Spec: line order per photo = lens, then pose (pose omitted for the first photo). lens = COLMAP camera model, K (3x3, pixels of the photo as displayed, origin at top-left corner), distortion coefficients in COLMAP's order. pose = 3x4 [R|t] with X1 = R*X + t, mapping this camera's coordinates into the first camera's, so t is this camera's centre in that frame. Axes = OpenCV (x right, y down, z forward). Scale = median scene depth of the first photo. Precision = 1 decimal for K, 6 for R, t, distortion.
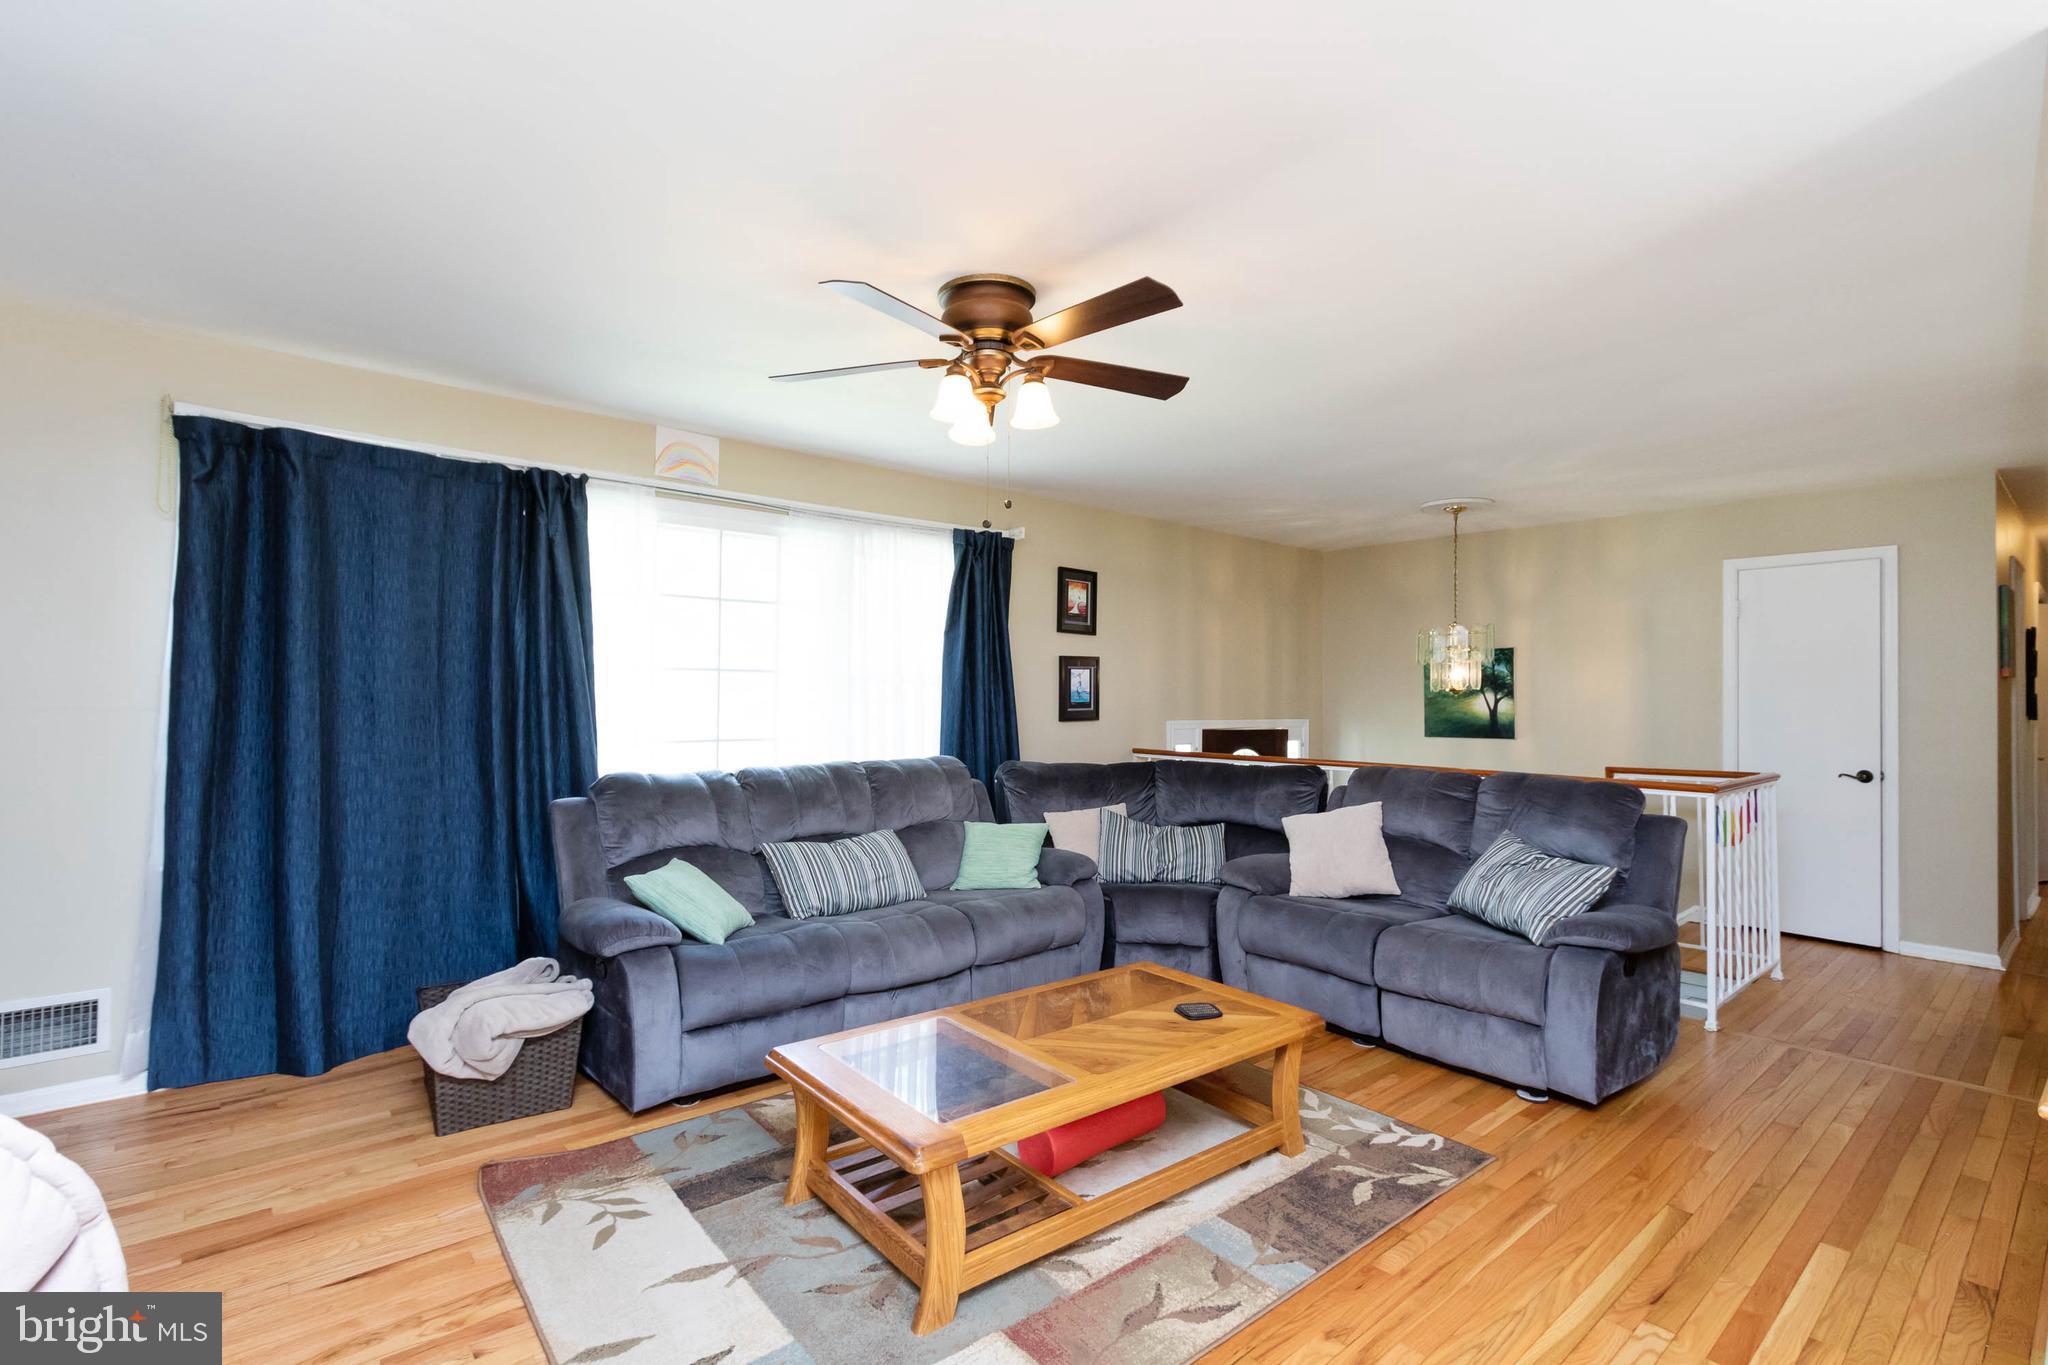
lens RADIAL K [[946.5, 0, 1009.3], [0, 946.5, 692.5], [0, 0, 1]] dist [0.004415, -0.000968]
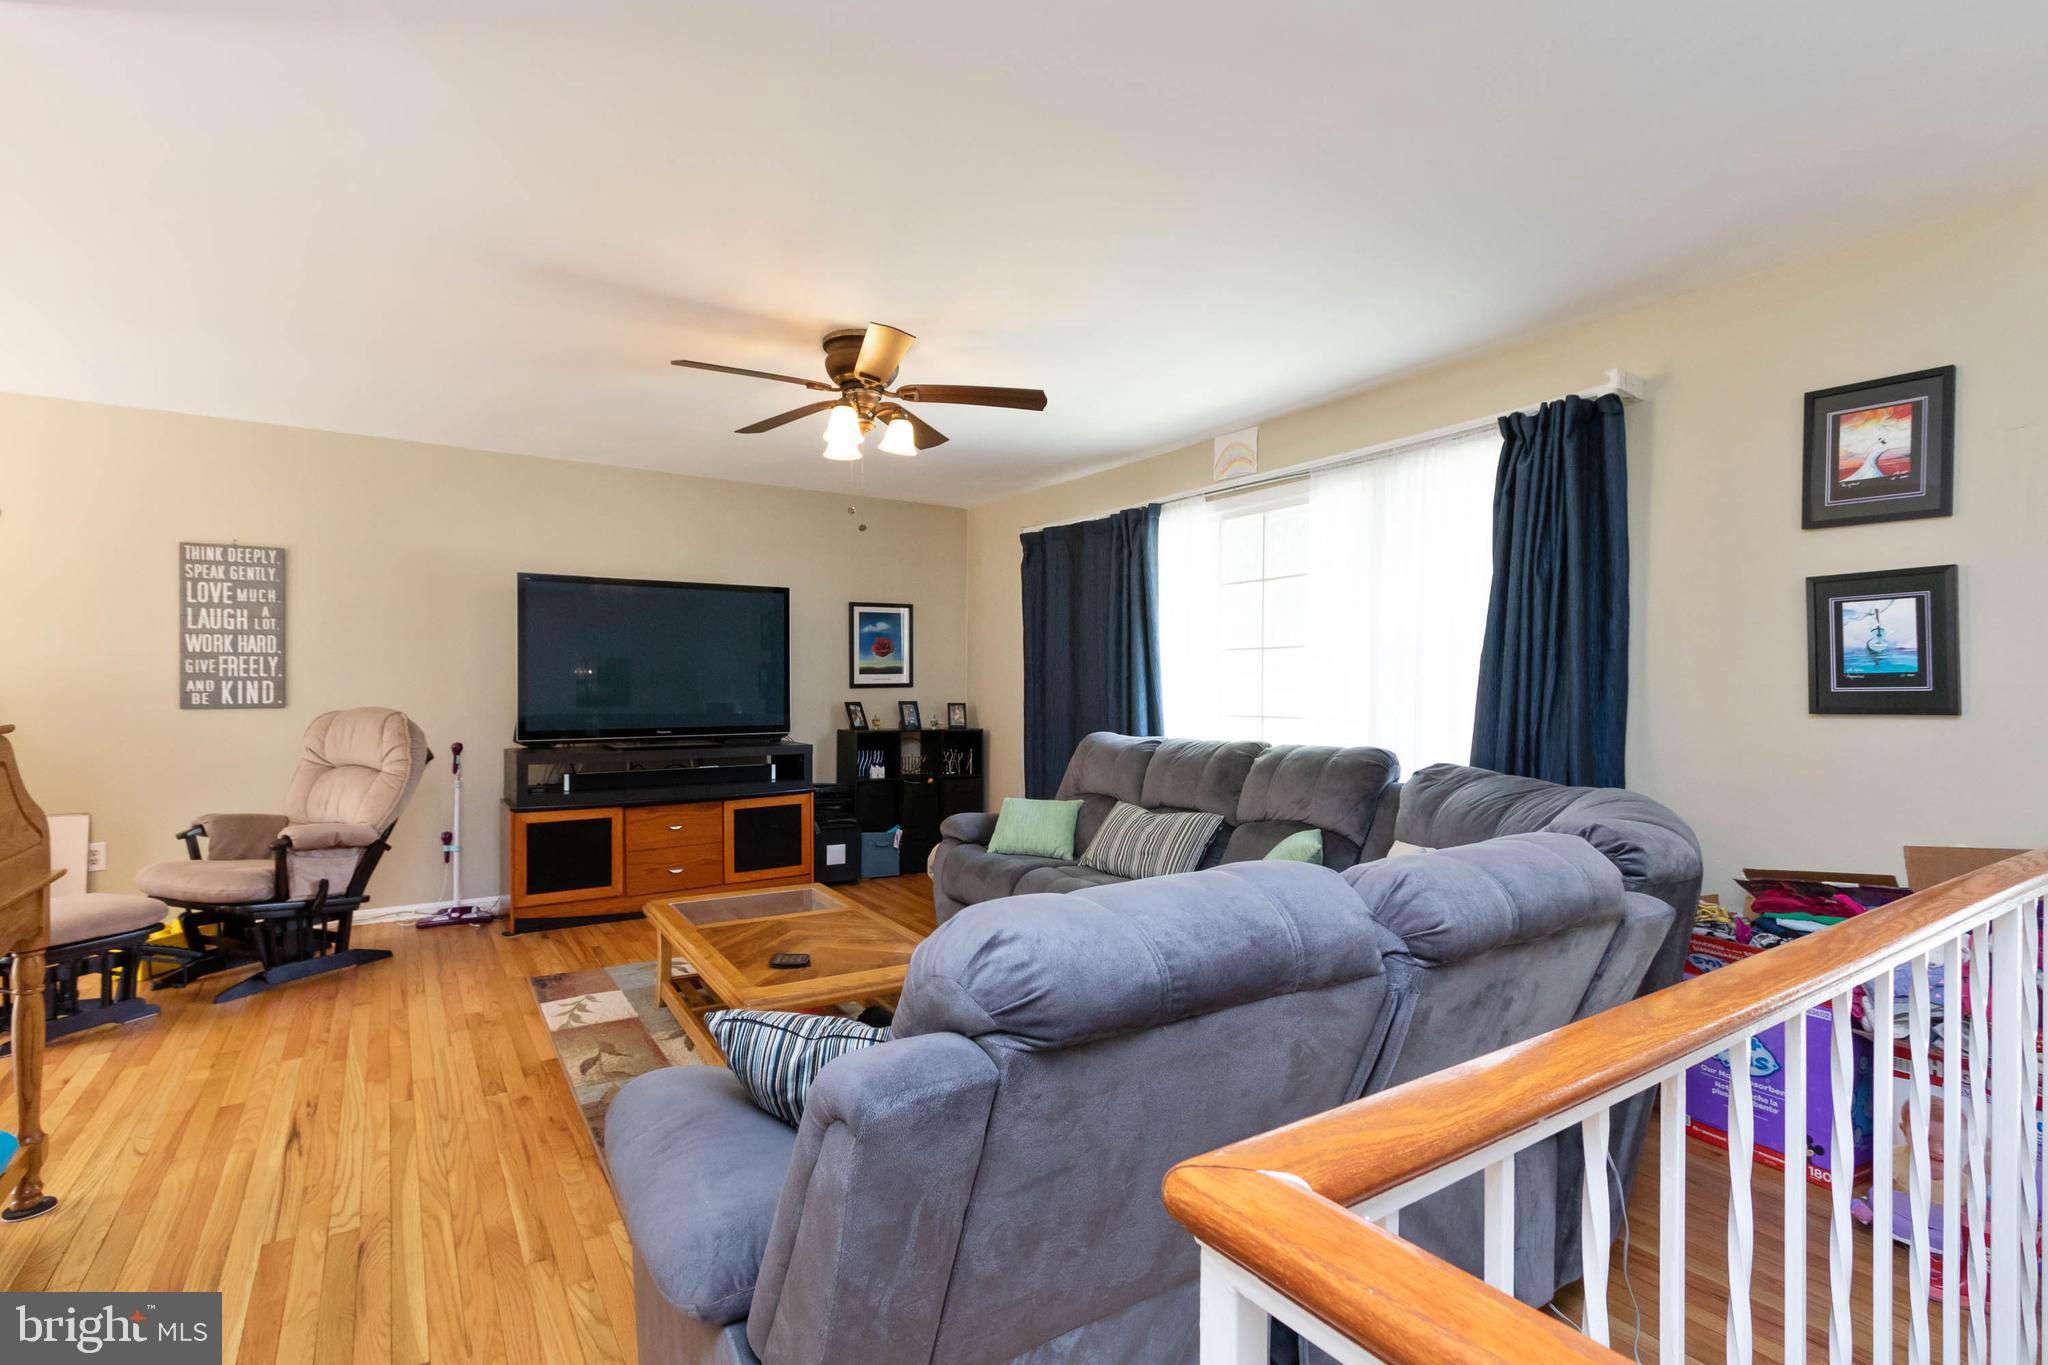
lens RADIAL K [[946.5, 0, 1013.6], [0, 946.5, 690.4], [0, 0, 1]] dist [0.004415, -0.000968]
pose [[-0.116152, -0.002249, -0.993229, 0.653816], [0.001863, 0.999995, -0.002482, 0.021441], [0.993230, -0.002139, -0.116147, 0.737071]]
